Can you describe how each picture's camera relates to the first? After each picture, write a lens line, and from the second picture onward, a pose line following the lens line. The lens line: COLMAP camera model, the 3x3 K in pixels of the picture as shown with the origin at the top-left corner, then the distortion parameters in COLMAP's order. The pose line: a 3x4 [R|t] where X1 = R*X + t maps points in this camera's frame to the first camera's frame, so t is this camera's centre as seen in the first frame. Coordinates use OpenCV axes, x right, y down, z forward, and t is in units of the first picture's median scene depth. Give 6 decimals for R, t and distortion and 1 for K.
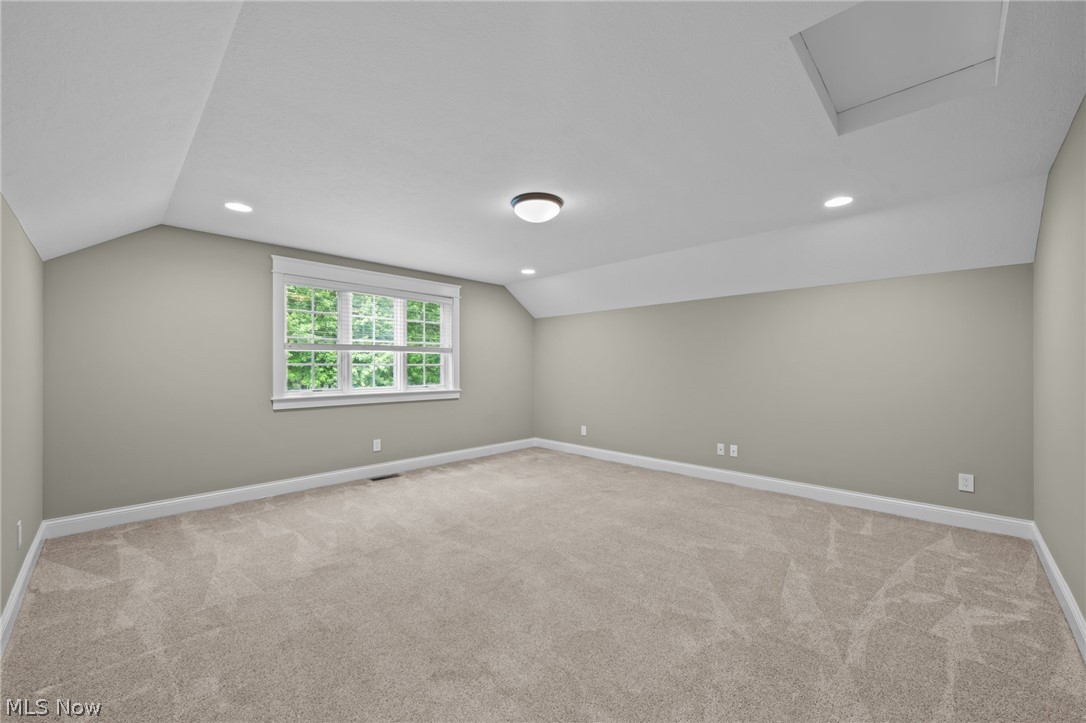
lens RADIAL K [[421.3, 0, 536.9], [0, 421.3, 369.9], [0, 0, 1]] dist [-0.004939, 0.000117]
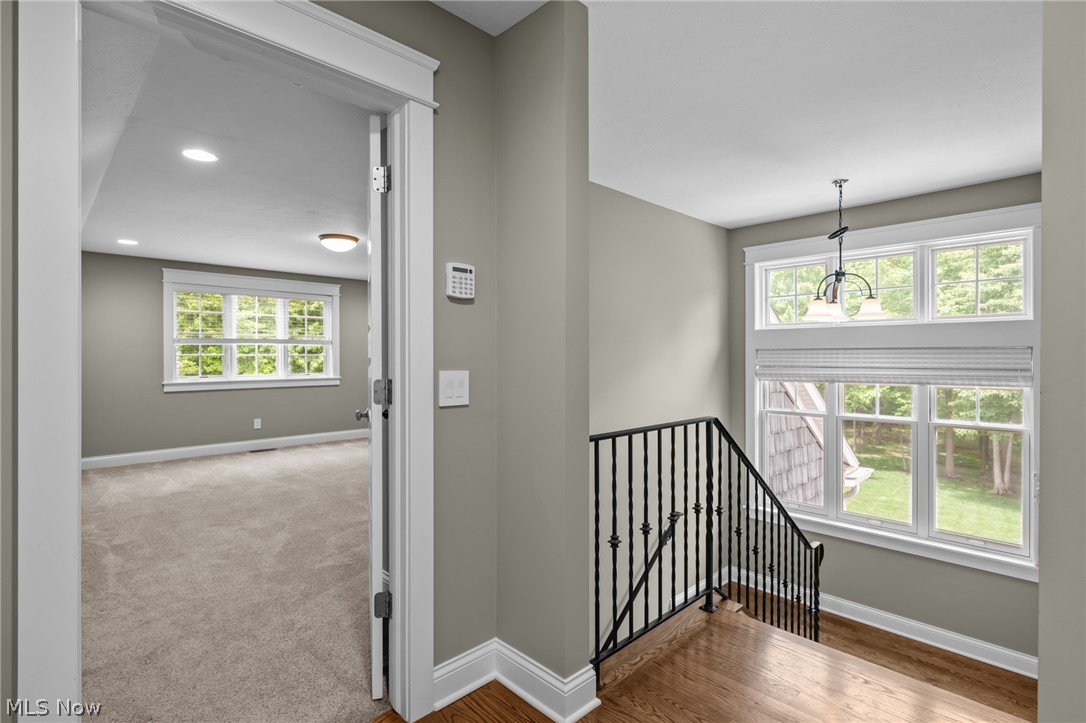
lens RADIAL K [[529.4, 0, 540.2], [0, 529.4, 357.1], [0, 0, 1]] dist [0.001350, 0.000802]
pose [[0.999555, -0.004922, -0.029433, 0.453854], [0.004726, 0.999966, -0.006720, 0.006130], [0.029466, 0.006578, 0.999544, -0.458285]]
